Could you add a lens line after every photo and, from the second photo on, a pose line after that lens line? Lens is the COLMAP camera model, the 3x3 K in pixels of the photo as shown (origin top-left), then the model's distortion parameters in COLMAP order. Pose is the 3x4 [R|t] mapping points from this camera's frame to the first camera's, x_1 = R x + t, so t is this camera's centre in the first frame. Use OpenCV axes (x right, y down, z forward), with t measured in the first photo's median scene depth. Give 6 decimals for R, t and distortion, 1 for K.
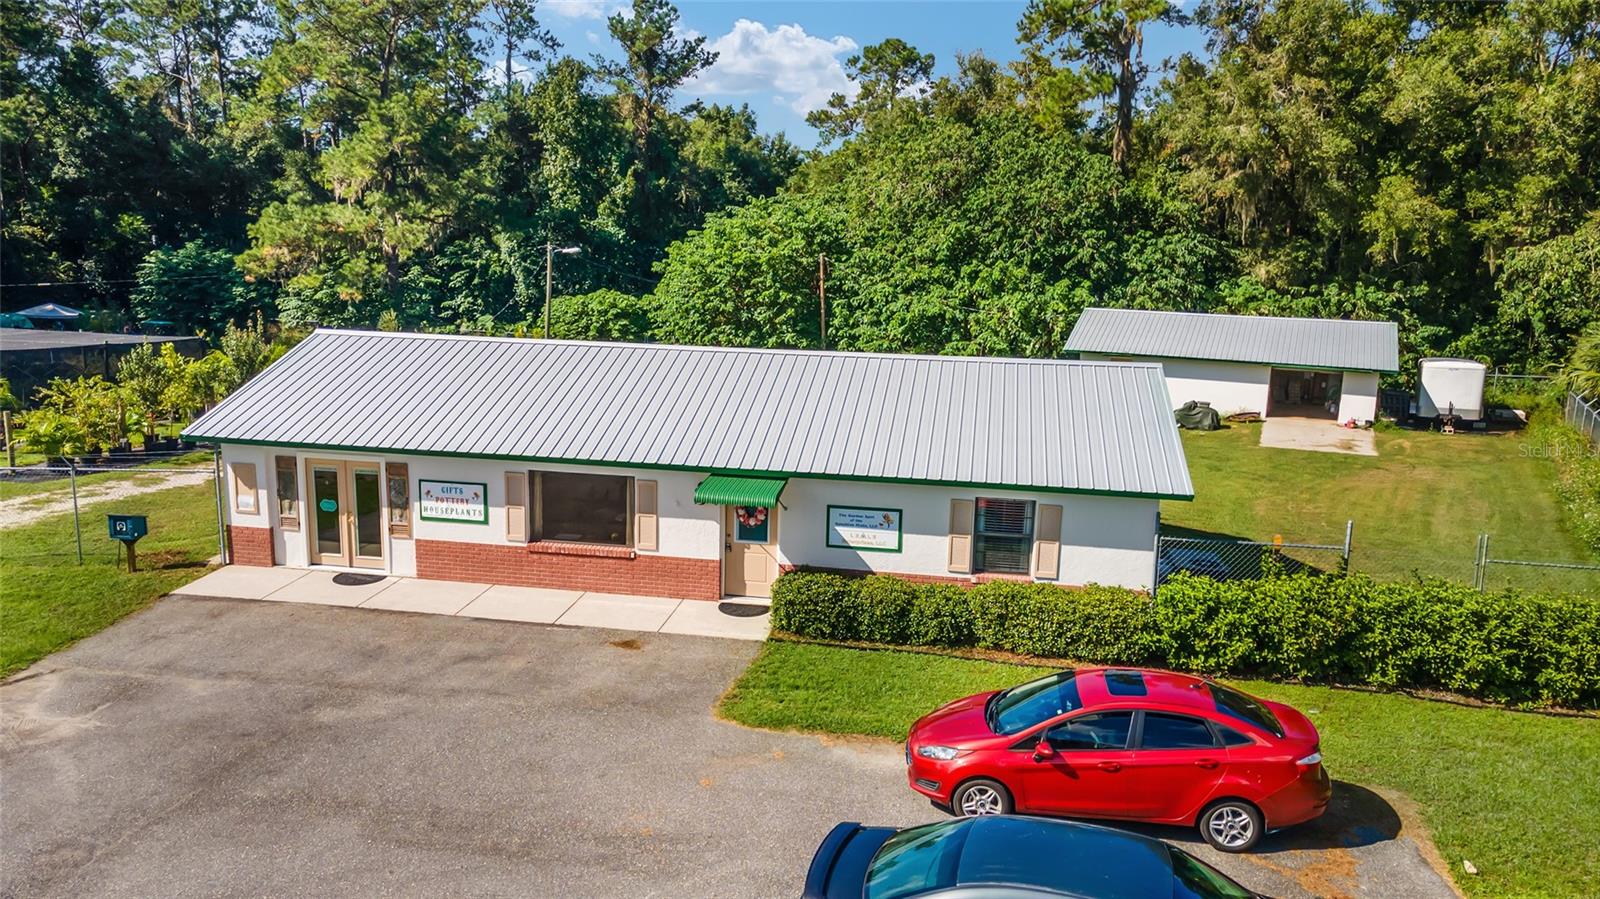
lens RADIAL K [[1178.1, 0, 791.6], [0, 1178.1, 451.3], [0, 0, 1]] dist [0.012952, 0.049244]
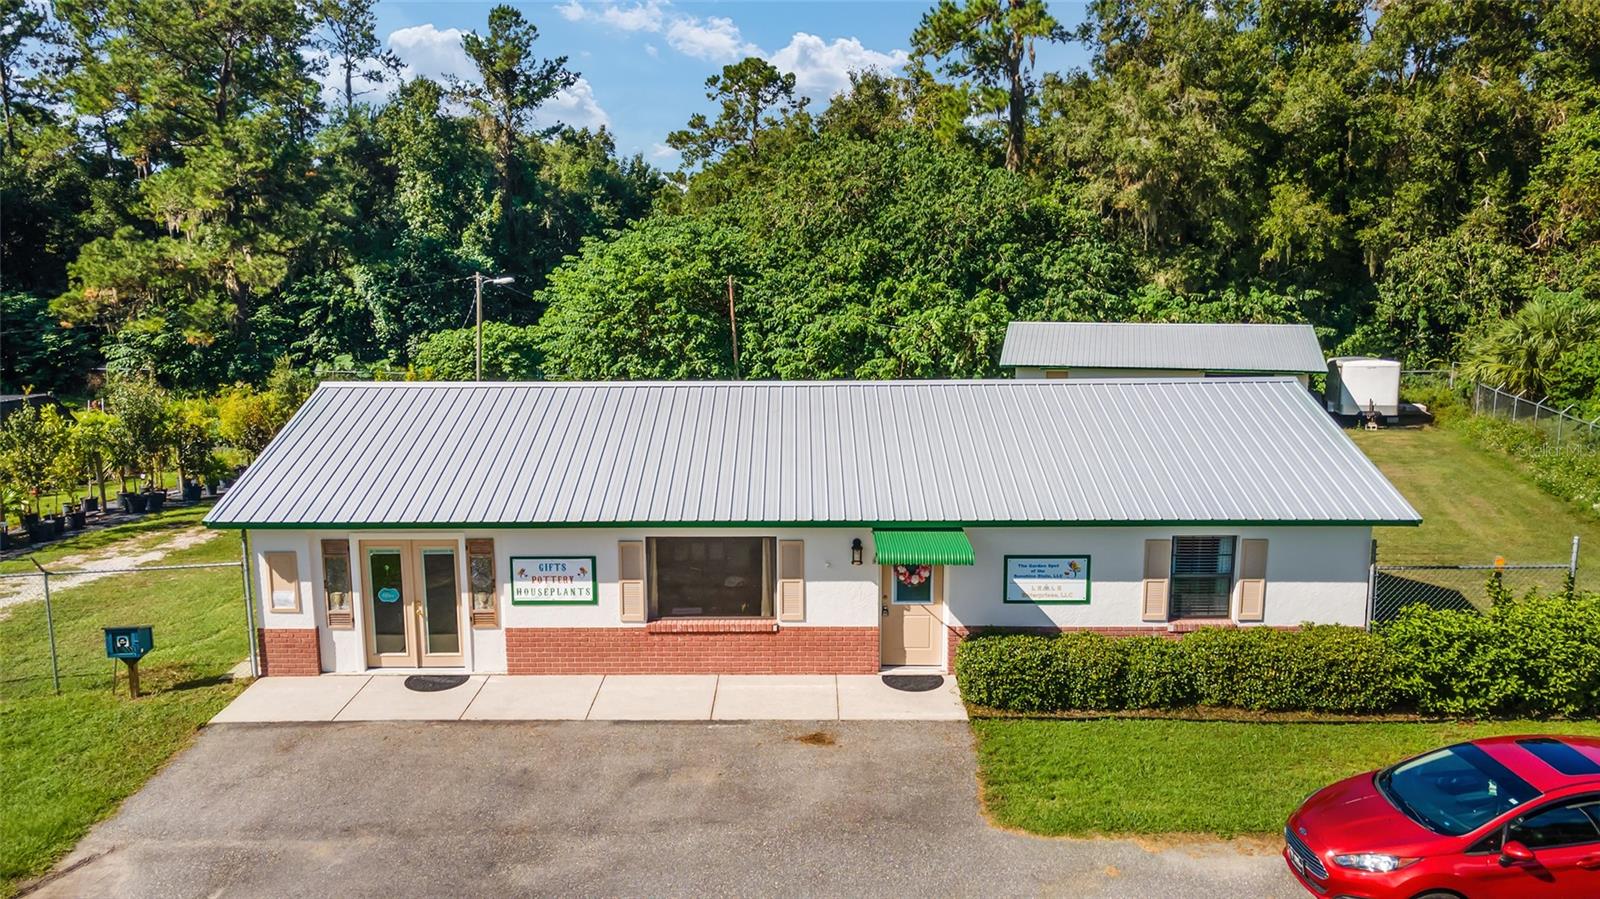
lens RADIAL K [[1174.4, 0, 792.0], [0, 1174.4, 448.0], [0, 0, 1]] dist [0.012458, 0.051474]
pose [[0.986323, -0.055077, 0.155351, -0.087545], [0.058299, 0.998167, -0.016256, -0.009972], [-0.154170, 0.025090, 0.987726, 0.052684]]
